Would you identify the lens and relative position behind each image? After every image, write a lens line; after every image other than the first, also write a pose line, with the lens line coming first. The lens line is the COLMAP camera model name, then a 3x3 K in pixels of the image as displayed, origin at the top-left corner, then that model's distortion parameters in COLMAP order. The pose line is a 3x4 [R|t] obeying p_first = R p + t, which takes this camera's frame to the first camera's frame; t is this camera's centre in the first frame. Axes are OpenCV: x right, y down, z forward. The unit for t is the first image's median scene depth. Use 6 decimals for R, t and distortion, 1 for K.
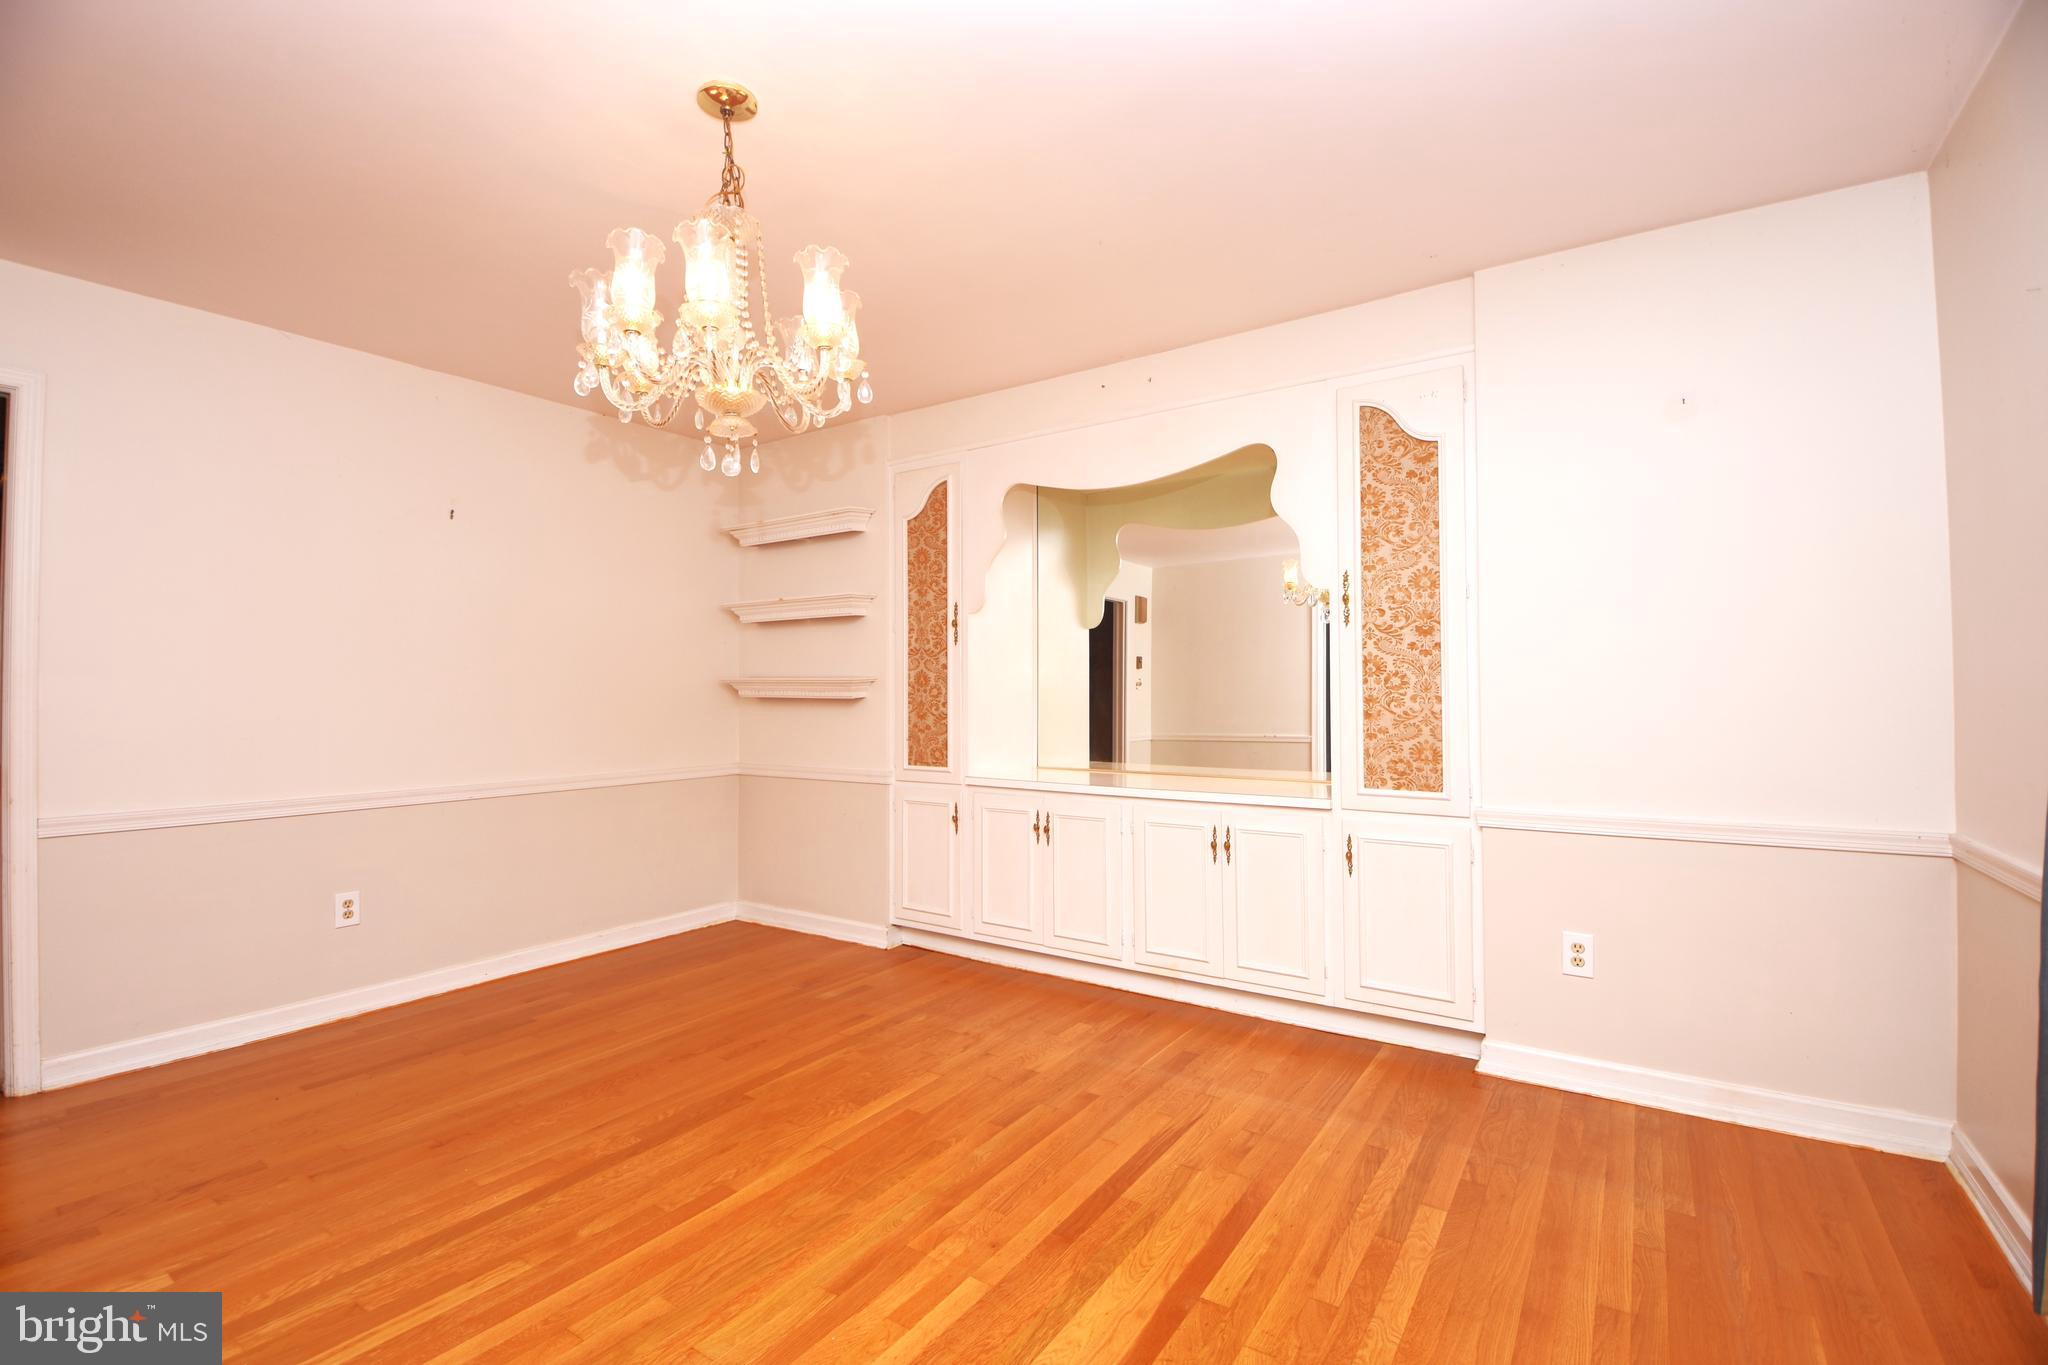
lens RADIAL K [[904.9, 0, 1008.7], [0, 904.9, 669.2], [0, 0, 1]] dist [0.013157, -0.000513]
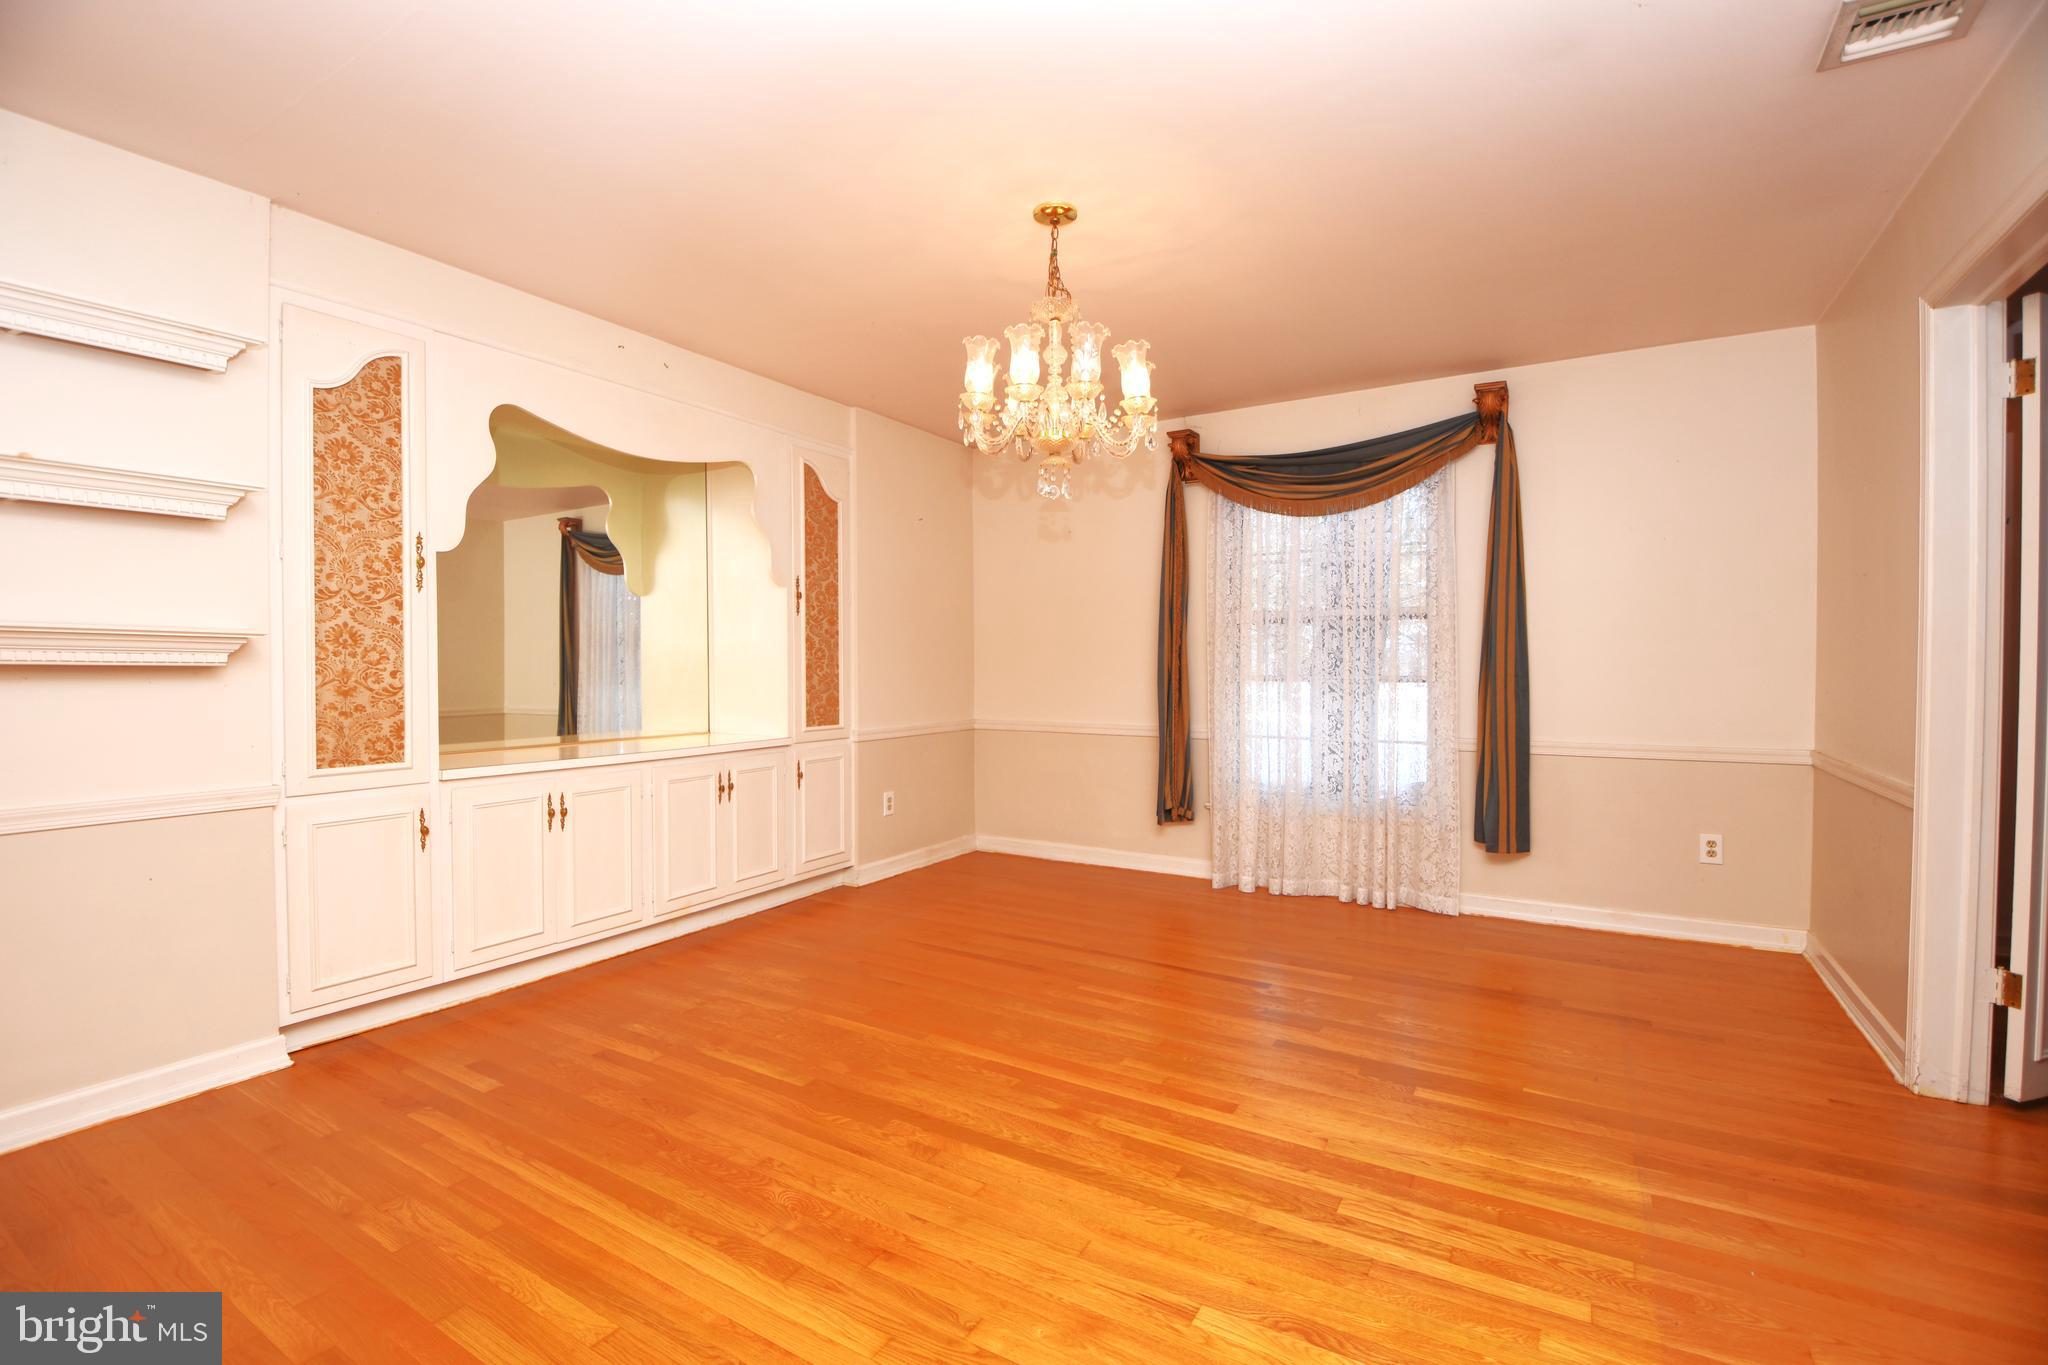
lens RADIAL K [[904.9, 0, 1008.7], [0, 904.9, 669.2], [0, 0, 1]] dist [0.013157, -0.000513]
pose [[-0.047470, 0.005808, 0.998856, -0.903235], [-0.017742, 0.999820, -0.006657, 0.035329], [-0.998715, -0.018037, -0.047359, 0.623079]]
